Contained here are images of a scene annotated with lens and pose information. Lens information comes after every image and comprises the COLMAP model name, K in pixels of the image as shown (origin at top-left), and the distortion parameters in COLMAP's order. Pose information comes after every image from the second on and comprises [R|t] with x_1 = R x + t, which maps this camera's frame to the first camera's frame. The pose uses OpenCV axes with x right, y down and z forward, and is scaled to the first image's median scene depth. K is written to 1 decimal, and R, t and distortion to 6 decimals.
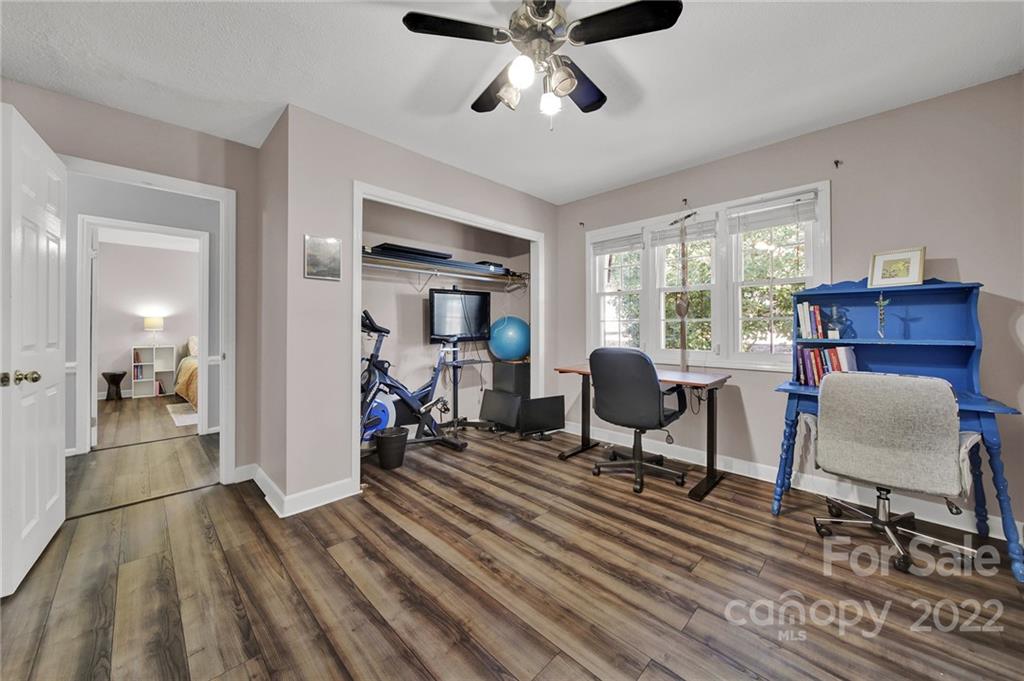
lens RADIAL K [[365.4, 0, 511.2], [0, 365.4, 329.0], [0, 0, 1]] dist [-0.000020, -0.000491]
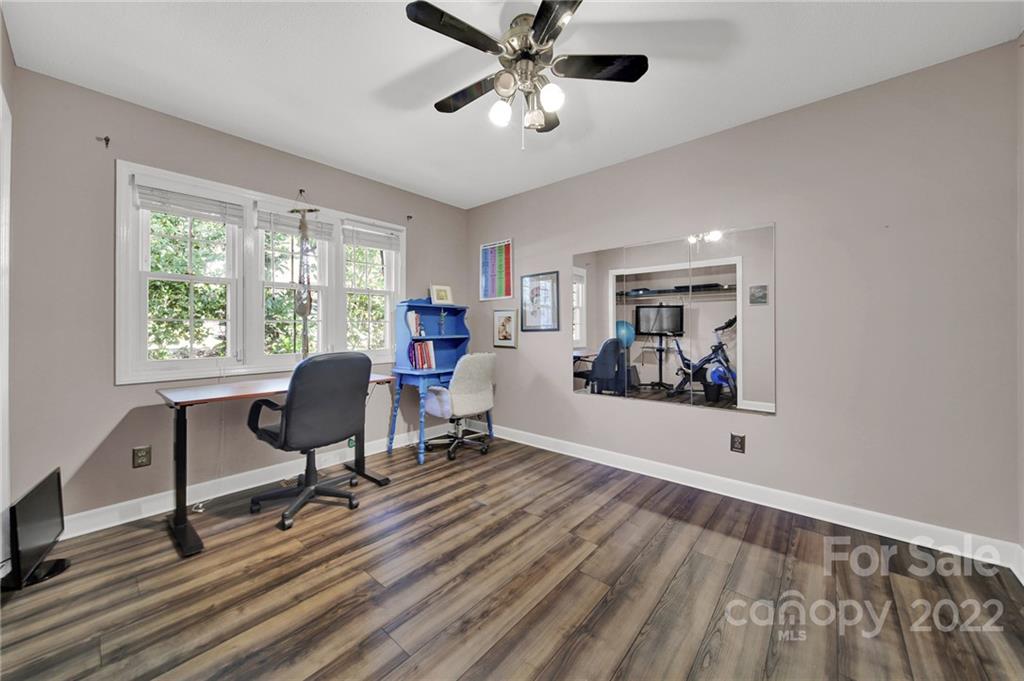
lens RADIAL K [[365.4, 0, 511.2], [0, 365.4, 329.0], [0, 0, 1]] dist [-0.000020, -0.000491]
pose [[-0.061019, -0.000648, 0.998136, -0.671635], [0.006356, 0.999979, 0.001038, -0.001449], [-0.998116, 0.006408, -0.061013, 0.742141]]
